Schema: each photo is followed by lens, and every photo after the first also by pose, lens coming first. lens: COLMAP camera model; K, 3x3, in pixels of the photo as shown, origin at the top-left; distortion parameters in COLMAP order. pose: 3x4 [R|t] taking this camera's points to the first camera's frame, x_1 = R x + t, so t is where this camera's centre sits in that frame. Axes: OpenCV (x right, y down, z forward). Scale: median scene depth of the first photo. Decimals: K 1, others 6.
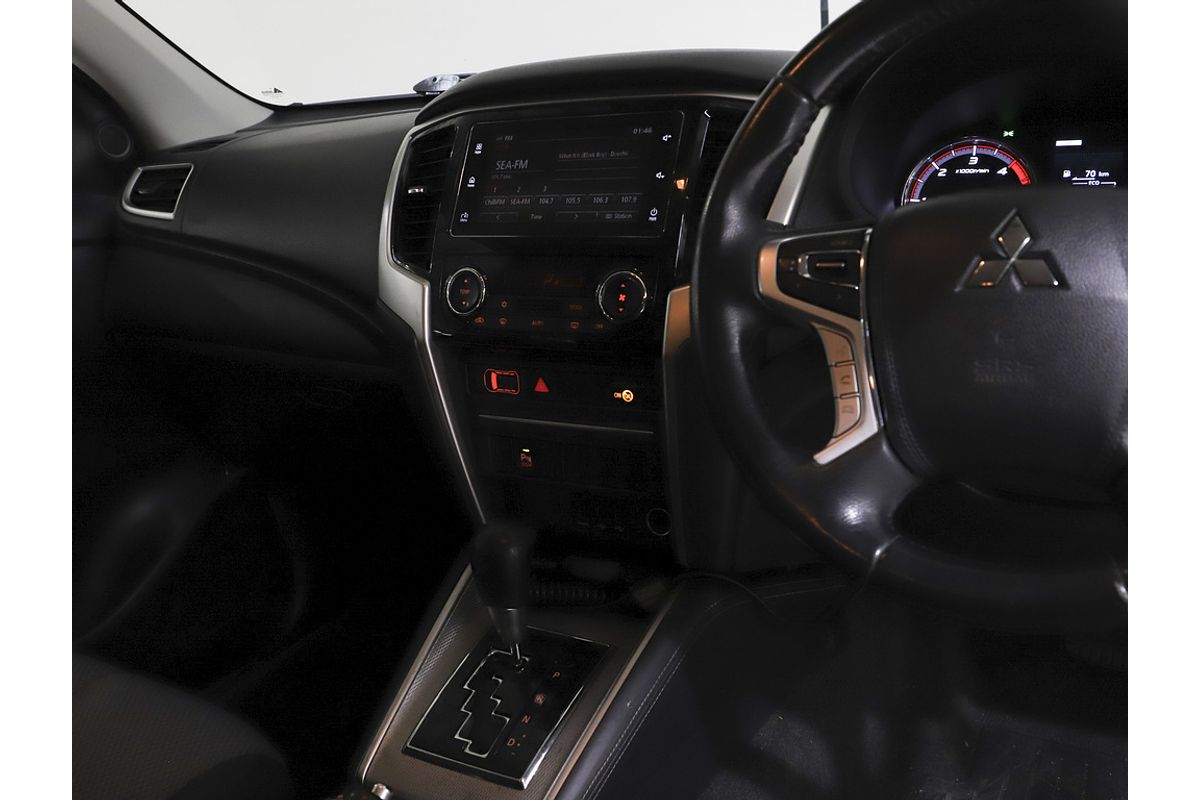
lens RADIAL K [[1157.4, 0, 558.9], [0, 1157.4, 391.6], [0, 0, 1]] dist [-0.018164, 0.000000]
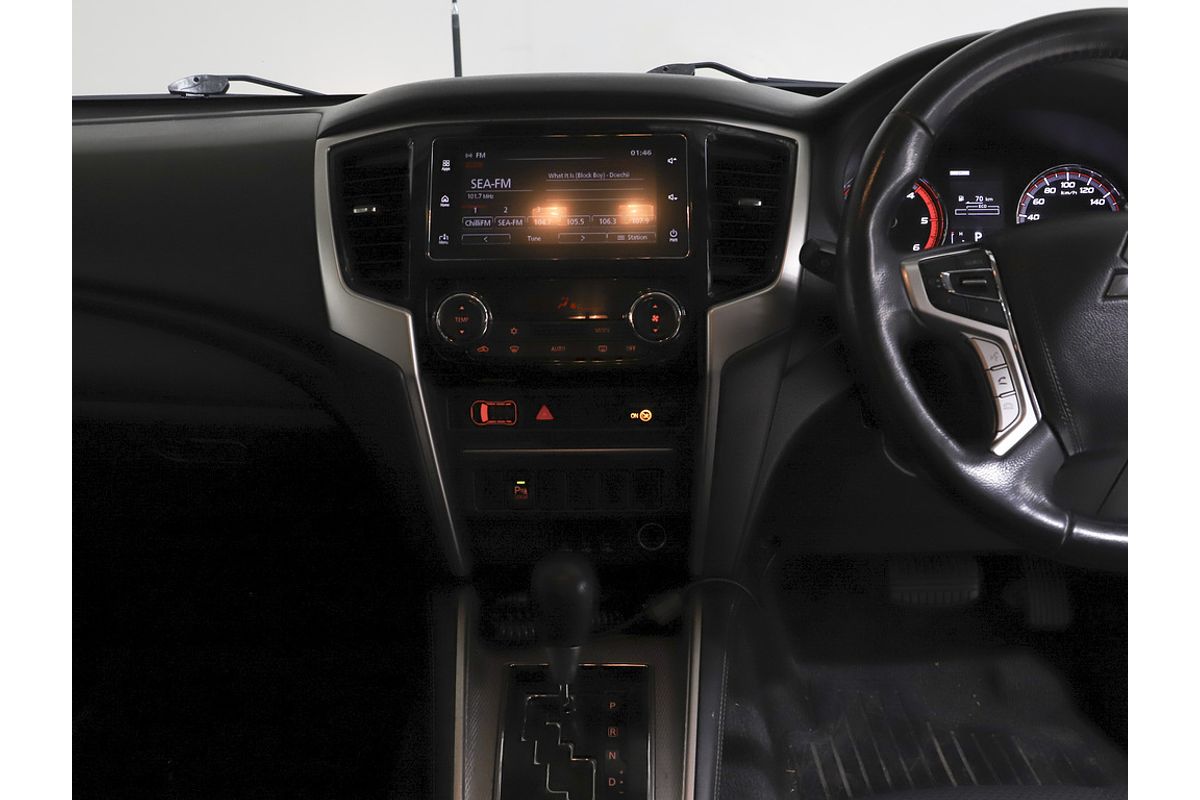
lens RADIAL K [[1157.4, 0, 610.6], [0, 1157.4, 390.6], [0, 0, 1]] dist [-0.018164, 0.000000]
pose [[0.855793, -0.077488, 0.511481, -0.484843], [0.081513, 0.996565, 0.014592, -0.035379], [-0.510855, 0.029204, 0.859170, 0.151408]]
